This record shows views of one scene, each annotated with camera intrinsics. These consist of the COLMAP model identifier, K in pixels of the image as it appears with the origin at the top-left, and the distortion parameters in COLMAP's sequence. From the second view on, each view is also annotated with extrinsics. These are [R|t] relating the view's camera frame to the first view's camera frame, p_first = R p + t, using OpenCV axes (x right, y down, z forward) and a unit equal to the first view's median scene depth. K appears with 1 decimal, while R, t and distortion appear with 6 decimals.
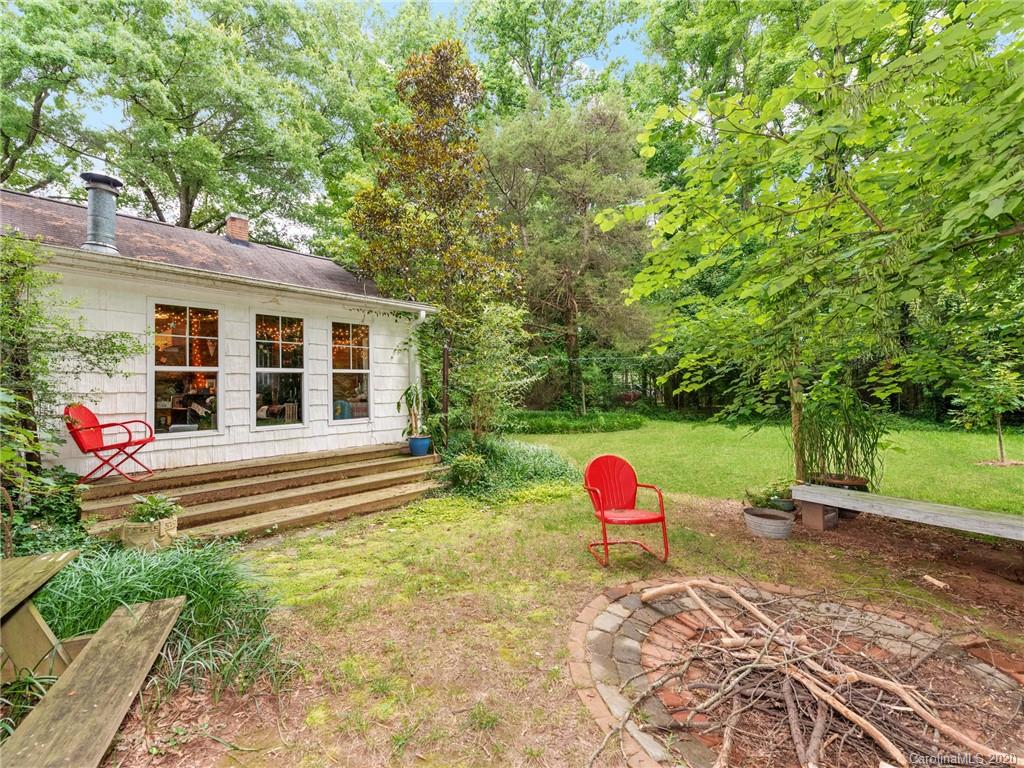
lens RADIAL K [[451.7, 0, 512.7], [0, 451.7, 360.6], [0, 0, 1]] dist [0.001139, -0.000043]
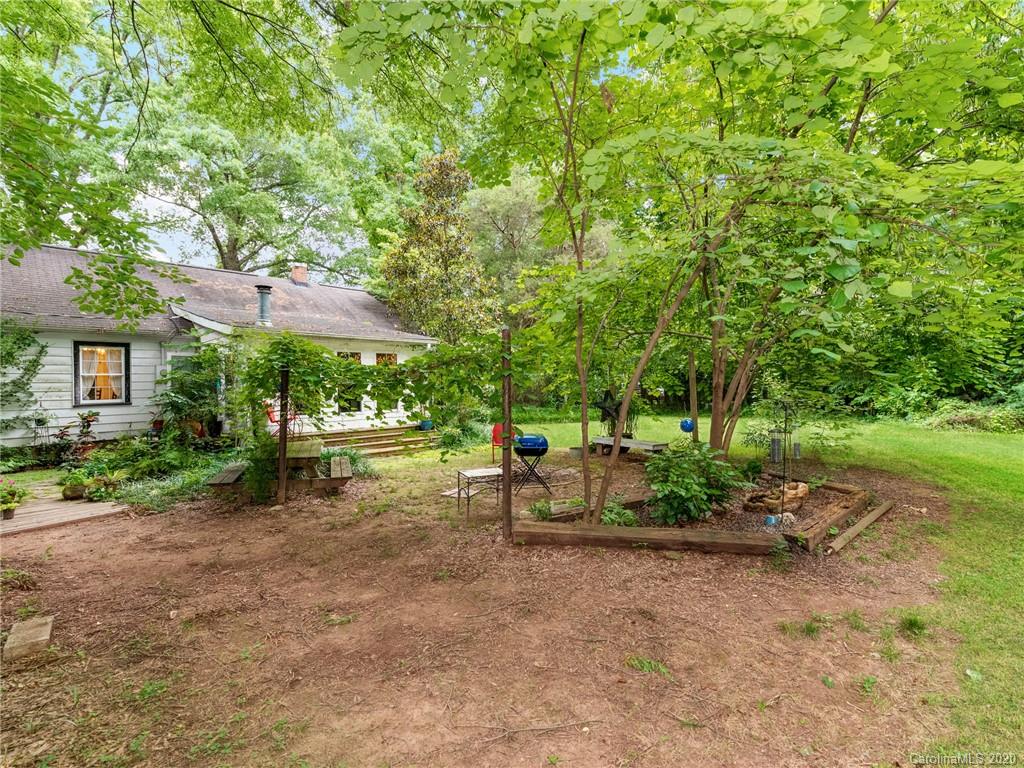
lens RADIAL K [[451.7, 0, 512.7], [0, 451.7, 360.6], [0, 0, 1]] dist [0.001139, -0.000043]
pose [[0.998851, -0.007509, -0.047324, 0.162319], [0.007653, 0.999967, 0.002847, -0.046368], [0.047301, -0.003206, 0.998876, -0.556370]]
